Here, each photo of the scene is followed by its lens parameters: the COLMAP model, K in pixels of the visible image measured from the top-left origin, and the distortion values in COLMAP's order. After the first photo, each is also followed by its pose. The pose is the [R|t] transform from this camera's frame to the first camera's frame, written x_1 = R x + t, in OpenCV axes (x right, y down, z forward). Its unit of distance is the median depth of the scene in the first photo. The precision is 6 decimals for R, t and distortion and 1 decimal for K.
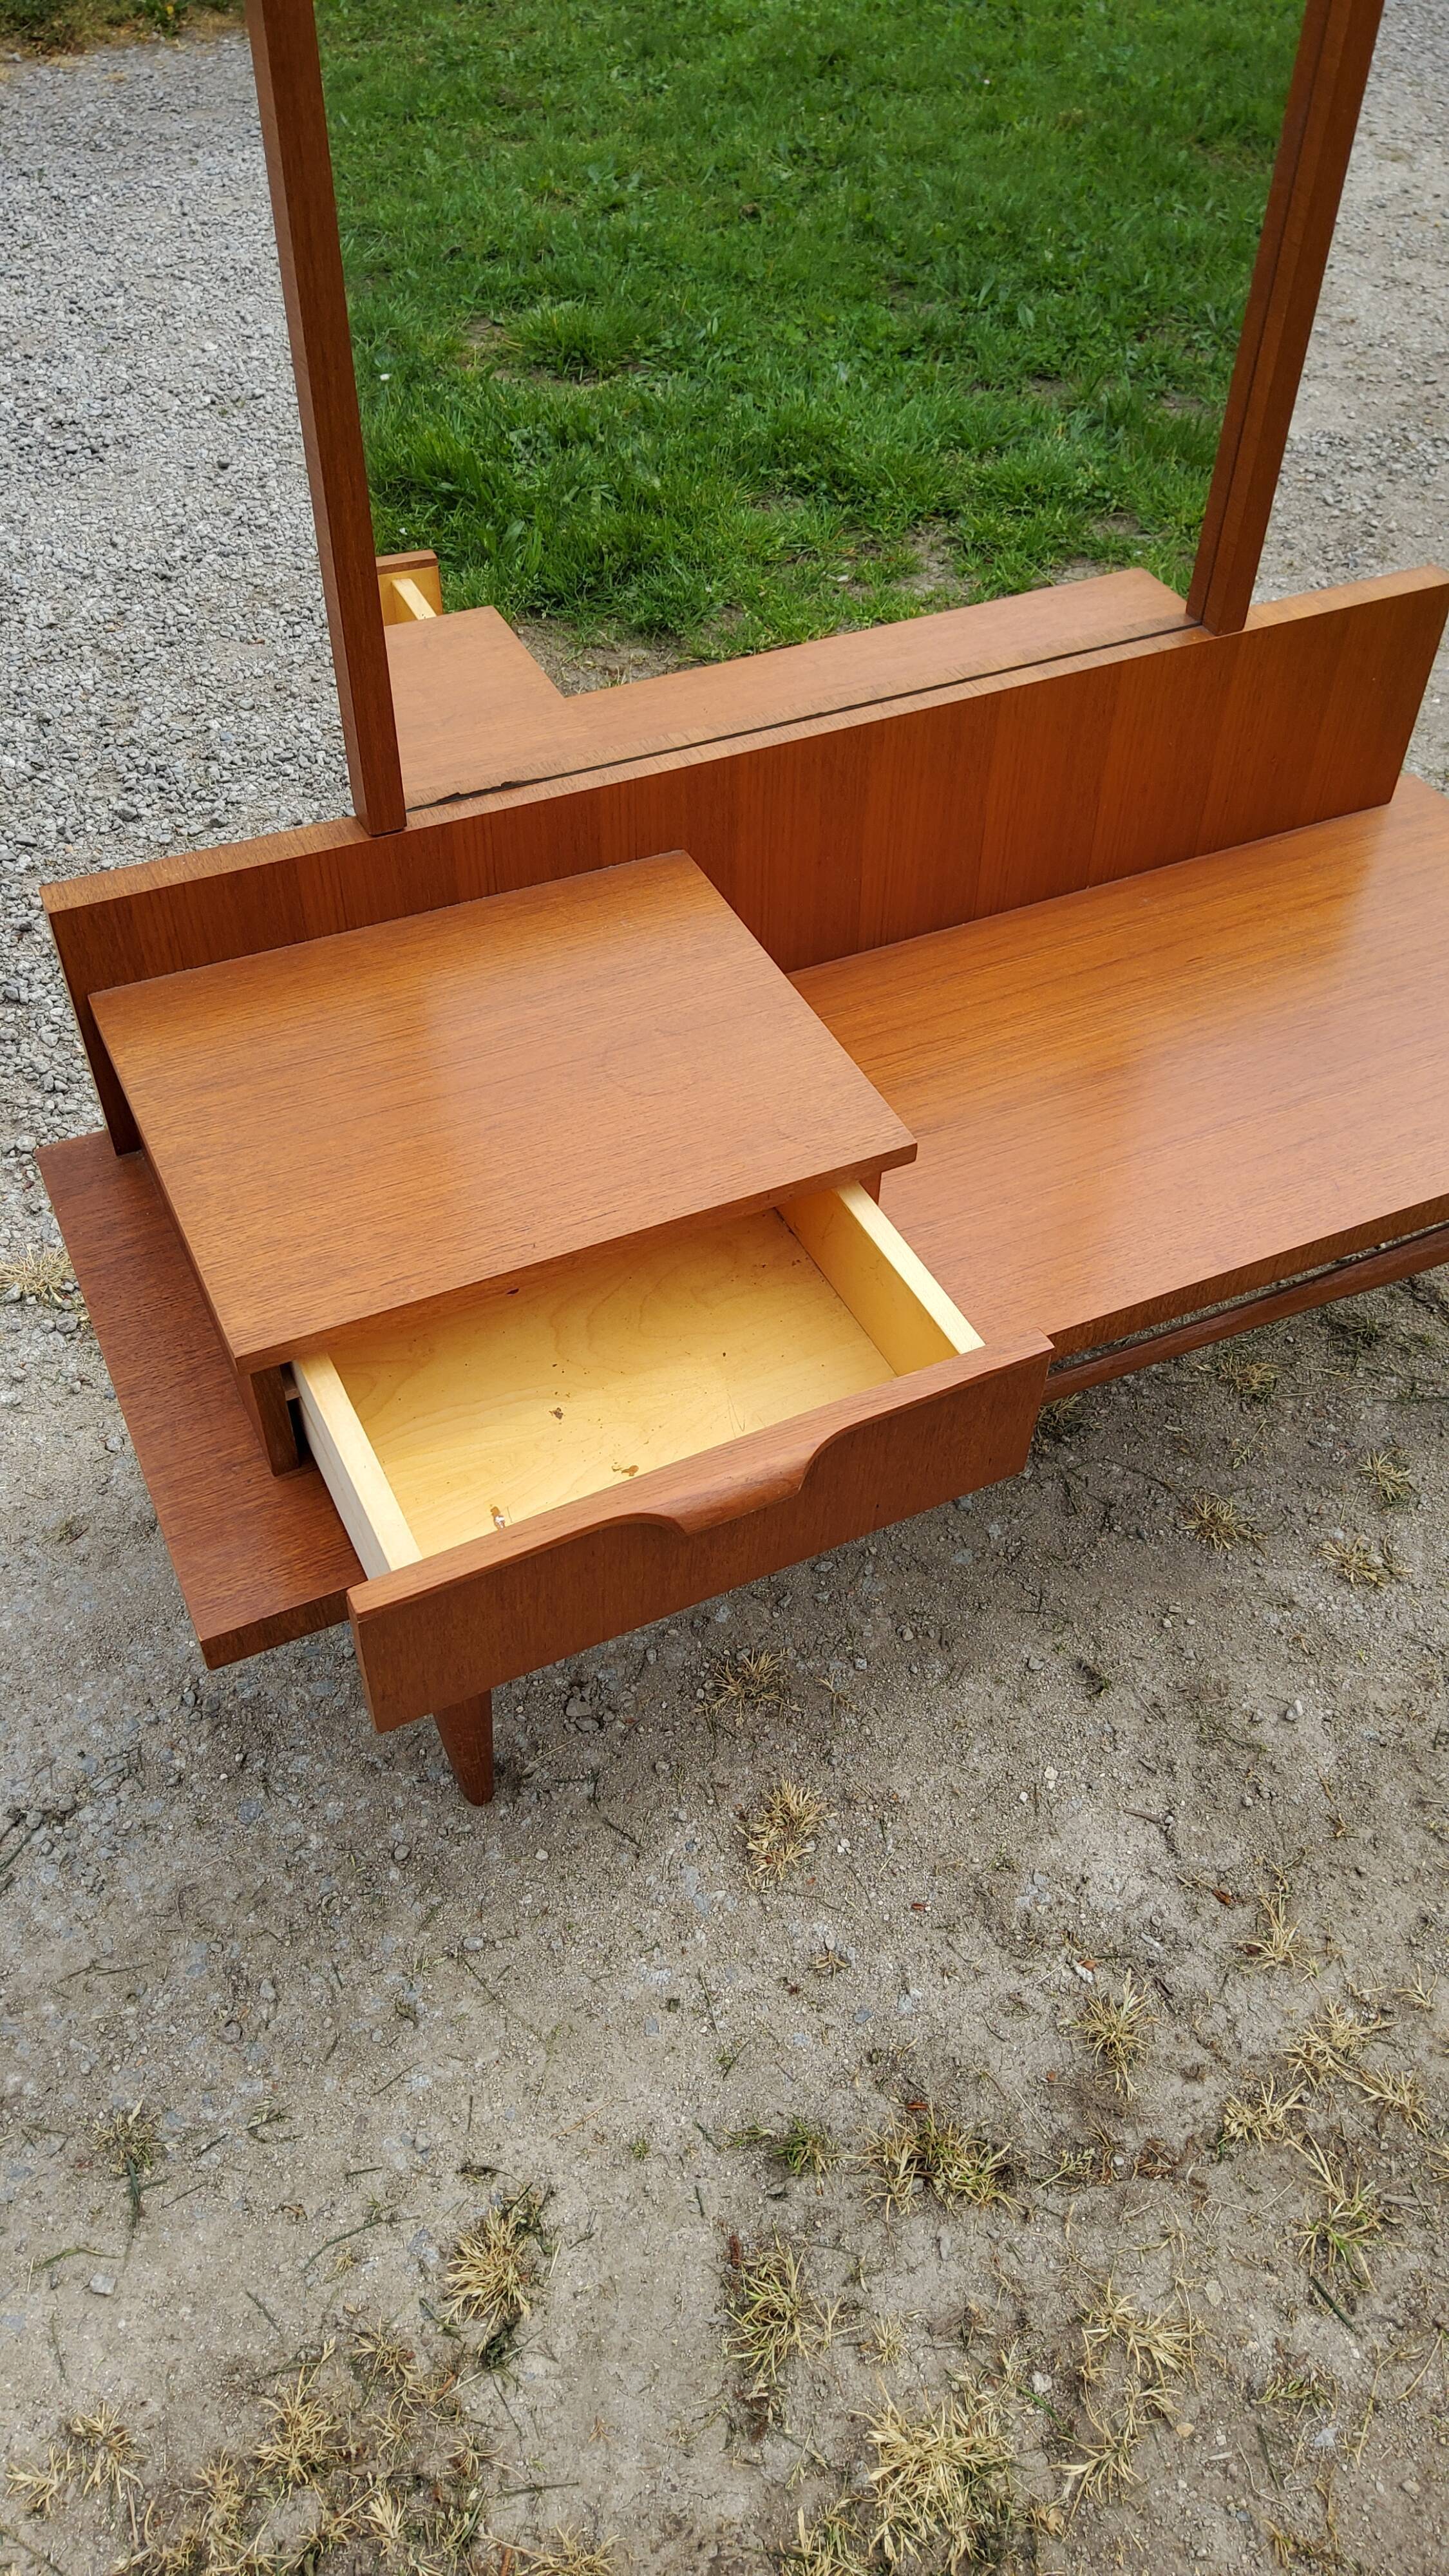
lens RADIAL K [[1946.7, 0, 731.7], [0, 1946.7, 1277.0], [0, 0, 1]] dist [0.059829, -0.104691]
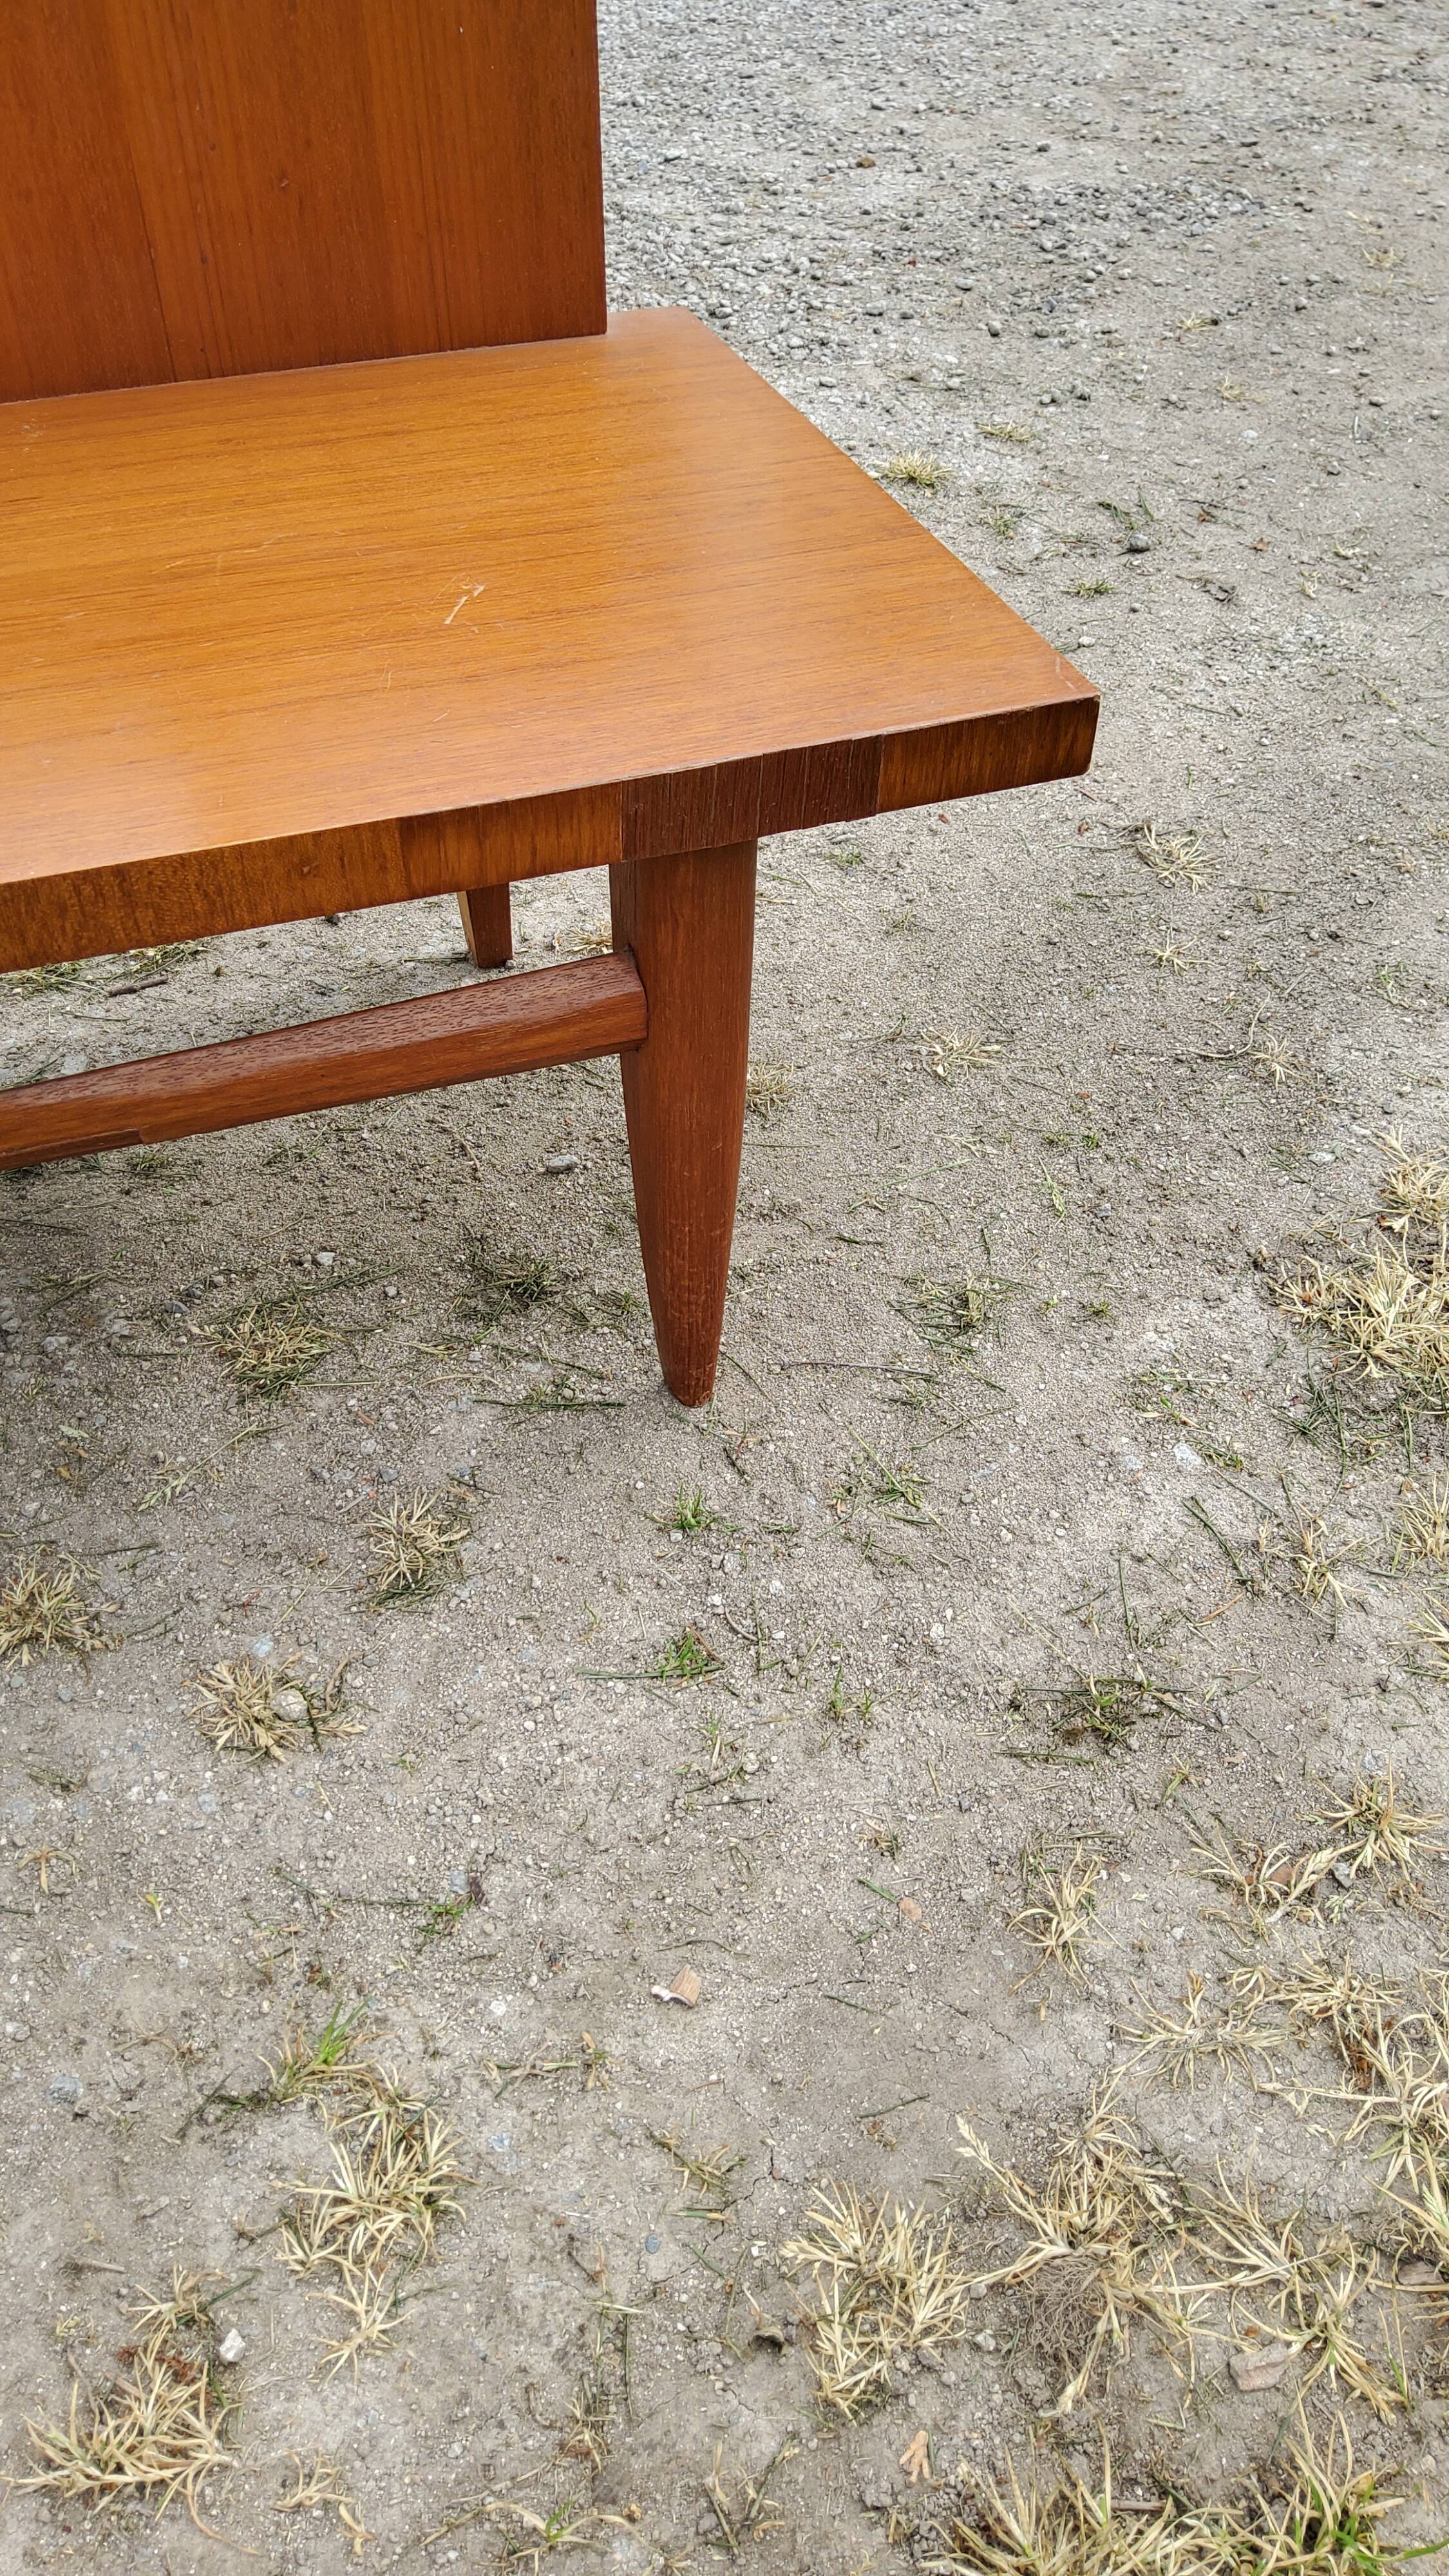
lens RADIAL K [[1915.3, 0, 731.9], [0, 1915.3, 1287.0], [0, 0, 1]] dist [0.065821, -0.113079]
pose [[0.995078, 0.053327, -0.083521, 0.529376], [-0.057243, 0.997336, -0.045216, 0.061654], [0.080887, 0.049774, 0.995480, 0.578941]]
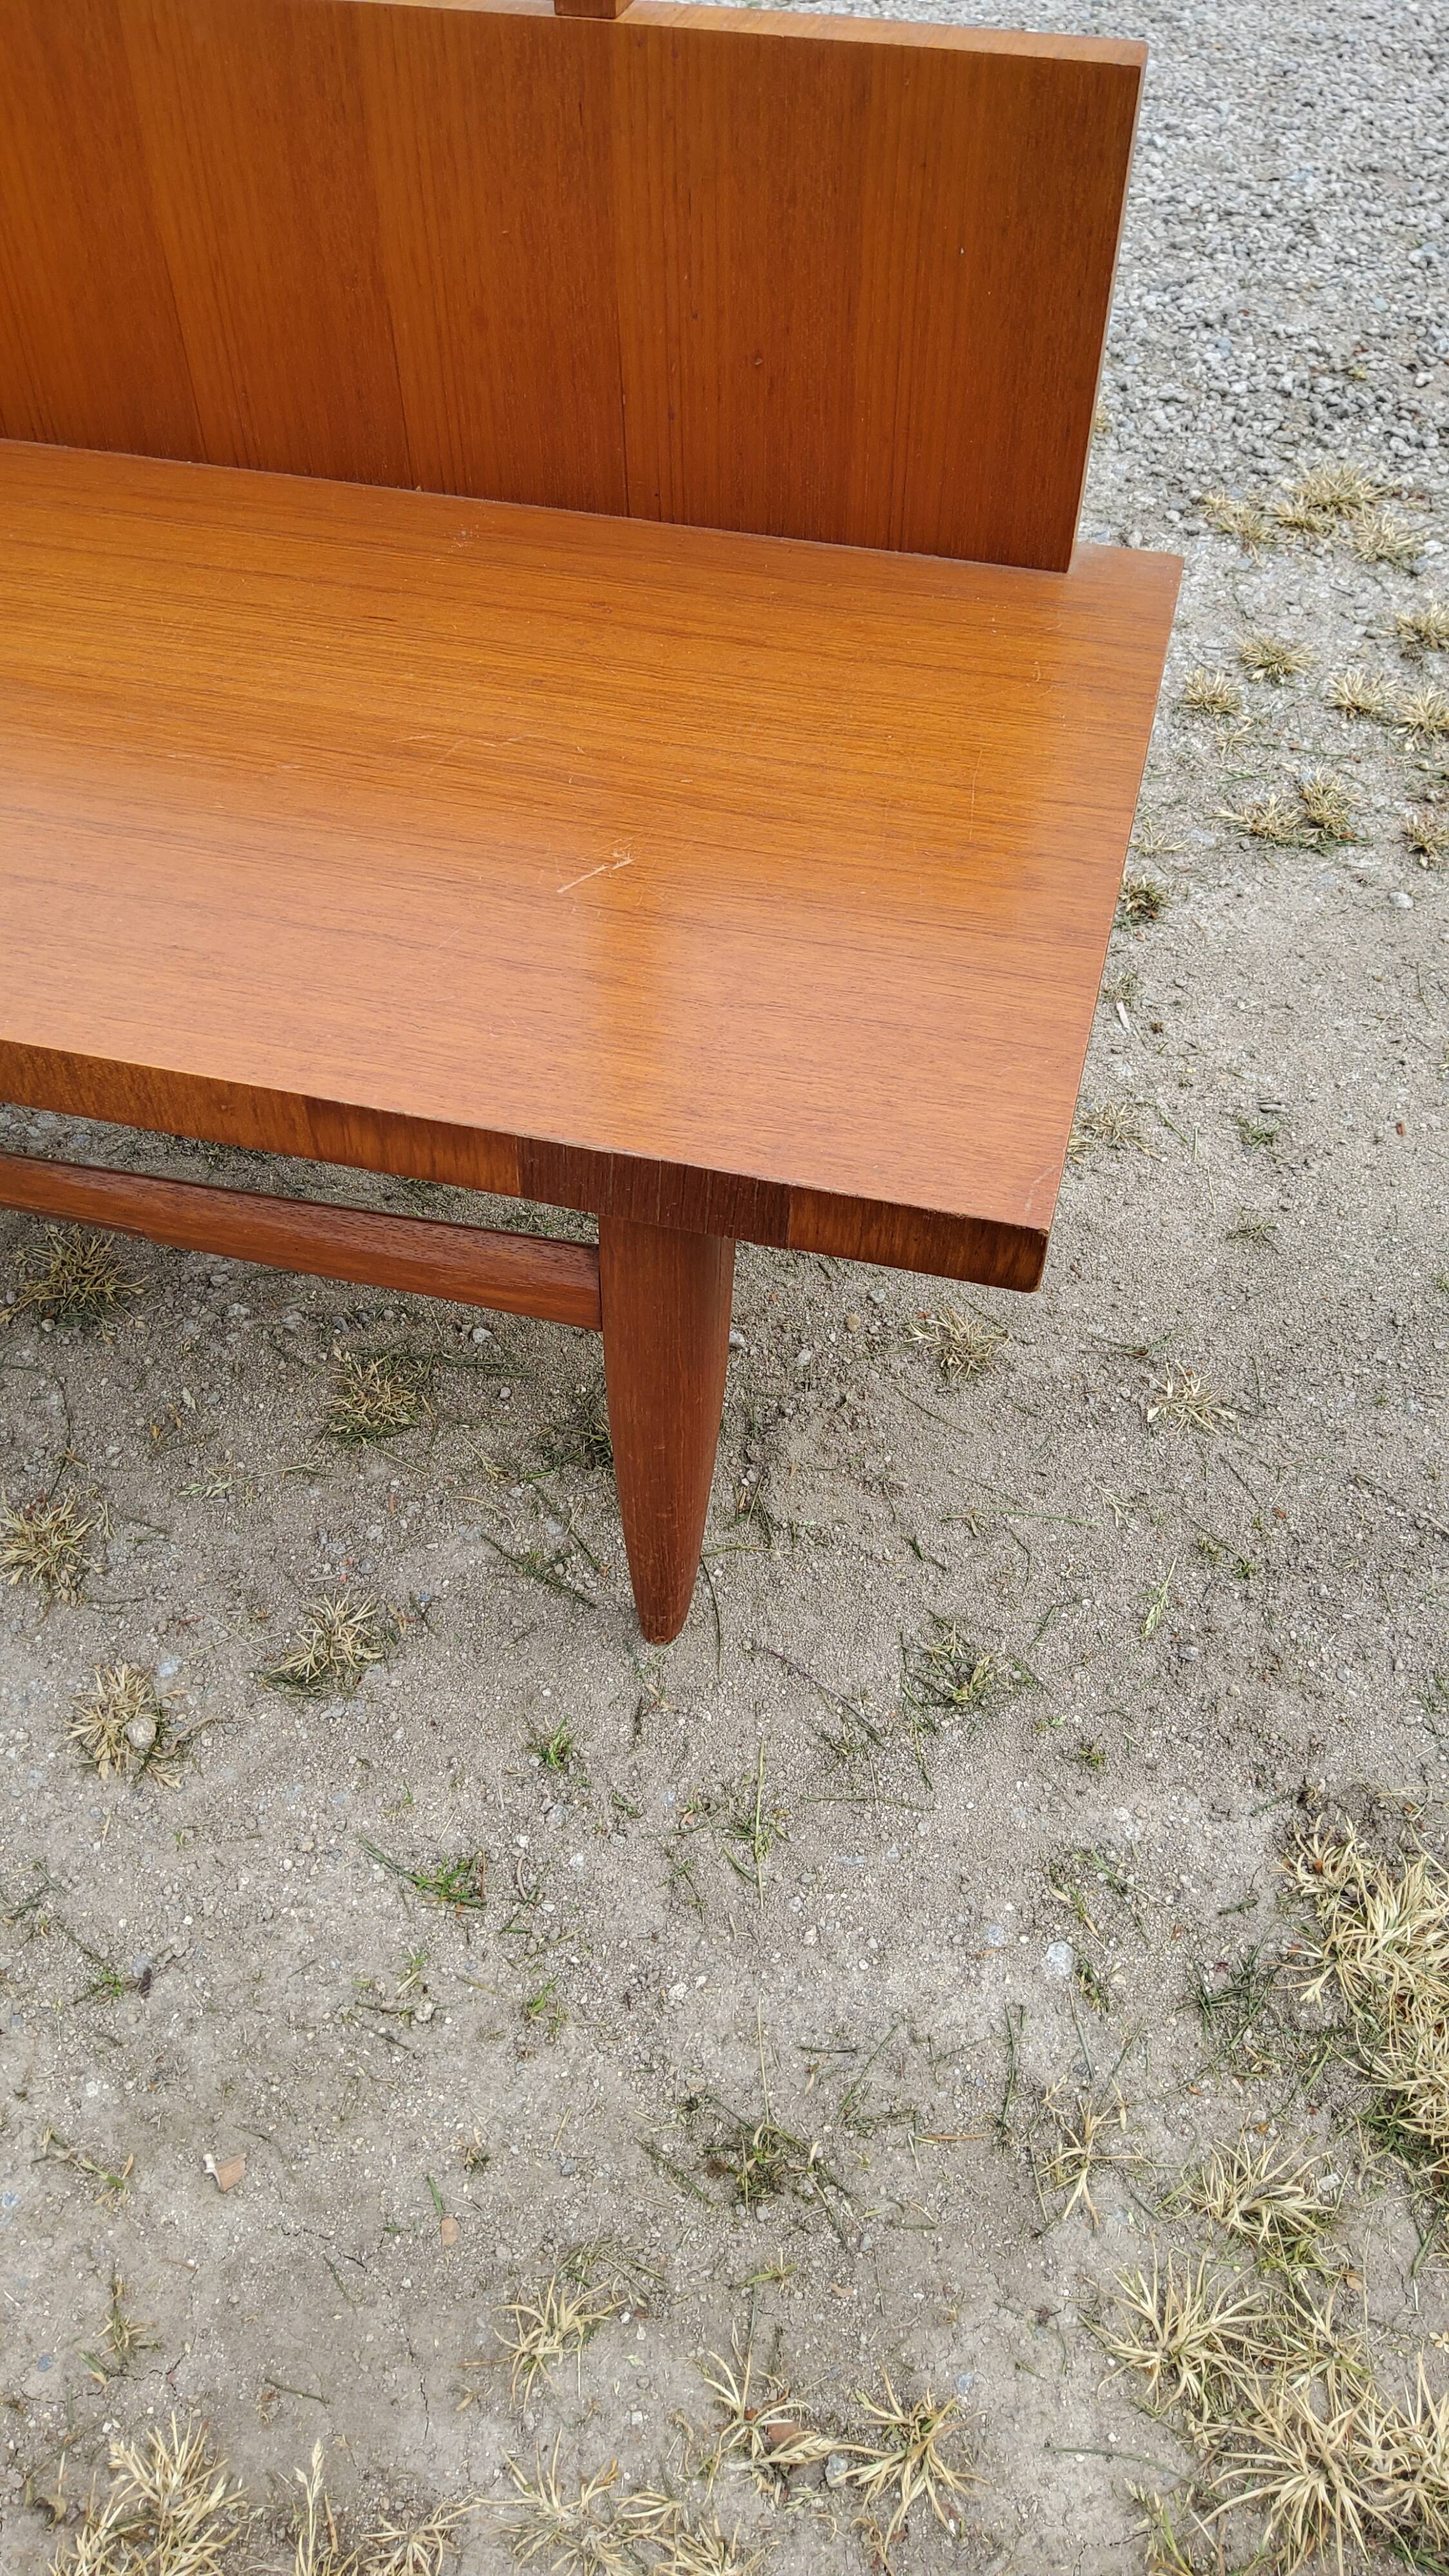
lens RADIAL K [[1915.3, 0, 745.3], [0, 1915.3, 1283.8], [0, 0, 1]] dist [0.065821, -0.113079]
pose [[0.768355, 0.460952, -0.444021, 0.716909], [-0.453479, 0.881654, 0.130549, -0.128130], [0.451649, 0.101046, 0.886455, 0.648747]]
